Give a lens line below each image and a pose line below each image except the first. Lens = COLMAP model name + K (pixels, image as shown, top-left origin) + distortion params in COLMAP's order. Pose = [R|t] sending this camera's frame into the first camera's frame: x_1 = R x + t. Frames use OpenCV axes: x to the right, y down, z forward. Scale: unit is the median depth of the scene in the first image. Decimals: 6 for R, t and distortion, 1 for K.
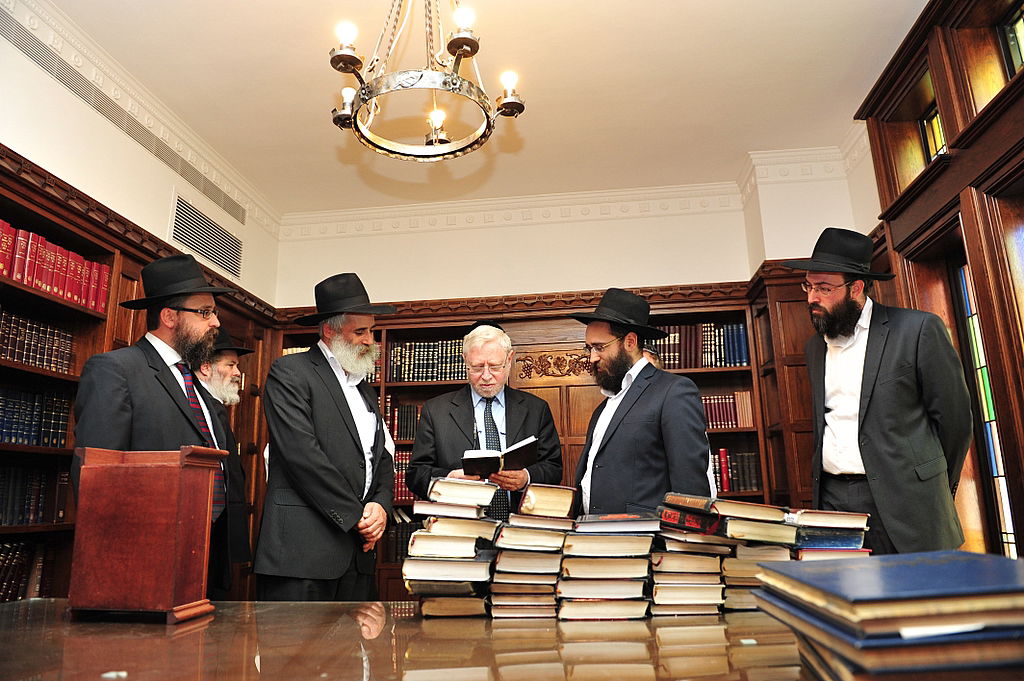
lens RADIAL K [[731.2, 0, 510.6], [0, 731.2, 330.3], [0, 0, 1]] dist [-0.043747, 0.004601]
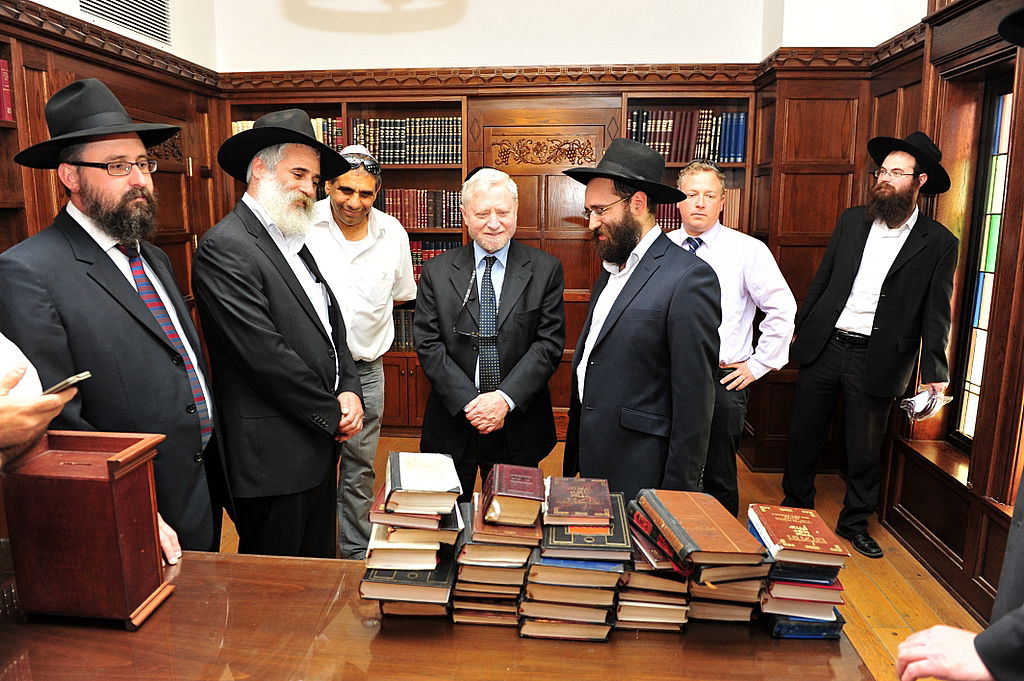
lens RADIAL K [[731.2, 0, 512.0], [0, 731.2, 339.7], [0, 0, 1]] dist [-0.043747, 0.004601]
pose [[0.999095, 0.018842, 0.038145, 0.003324], [-0.032852, 0.911367, 0.410281, -0.151592], [-0.027033, -0.411163, 0.911161, 0.100018]]
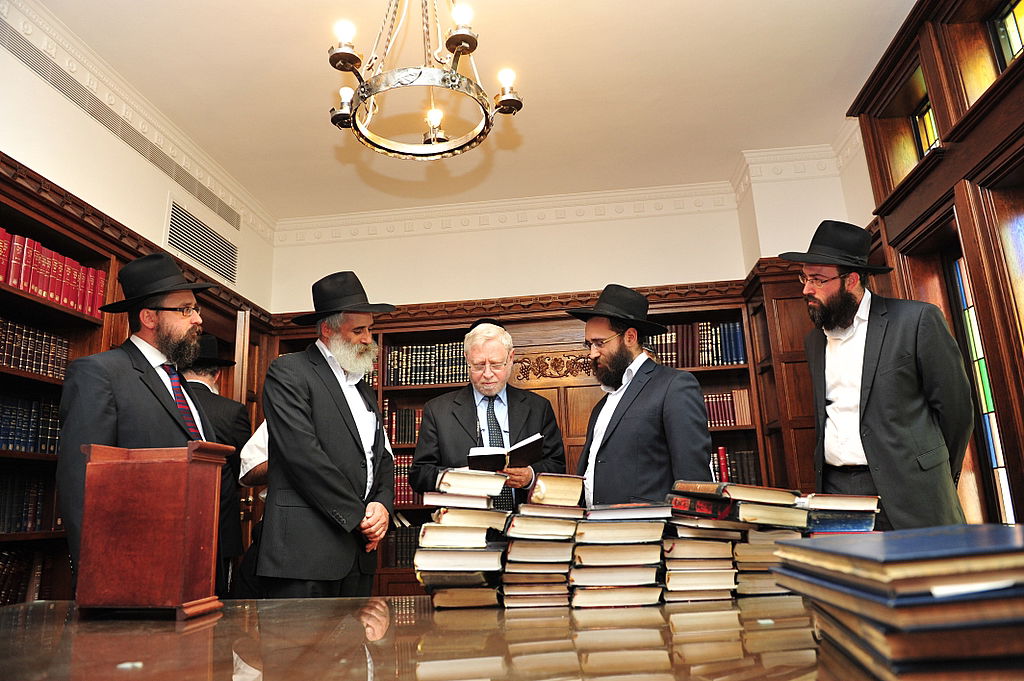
lens RADIAL K [[731.2, 0, 510.2], [0, 731.2, 330.5], [0, 0, 1]] dist [-0.043747, 0.004601]
pose [[0.999837, -0.014992, 0.010080, -0.008992], [0.015093, 0.999836, -0.010023, 0.010509], [-0.009928, 0.010174, 0.999899, 0.000183]]
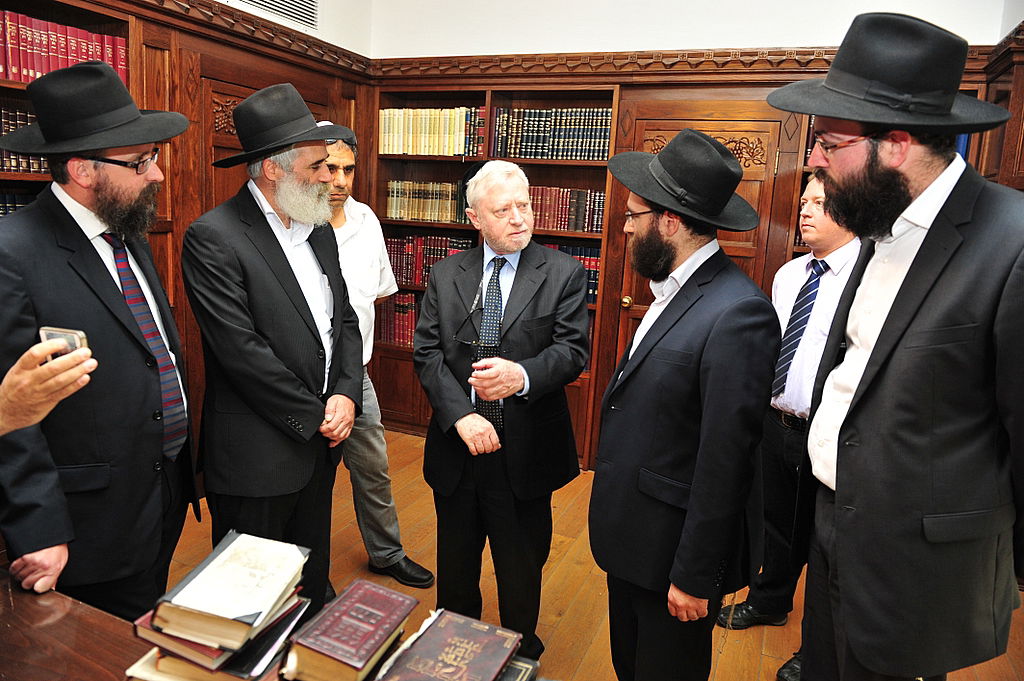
lens RADIAL K [[731.2, 0, 514.9], [0, 731.2, 348.1], [0, 0, 1]] dist [-0.043747, 0.004601]
pose [[0.960068, 0.124979, -0.250299, 0.137072], [-0.010486, 0.910117, 0.414219, -0.109000], [0.279570, -0.395054, 0.875085, 0.244143]]
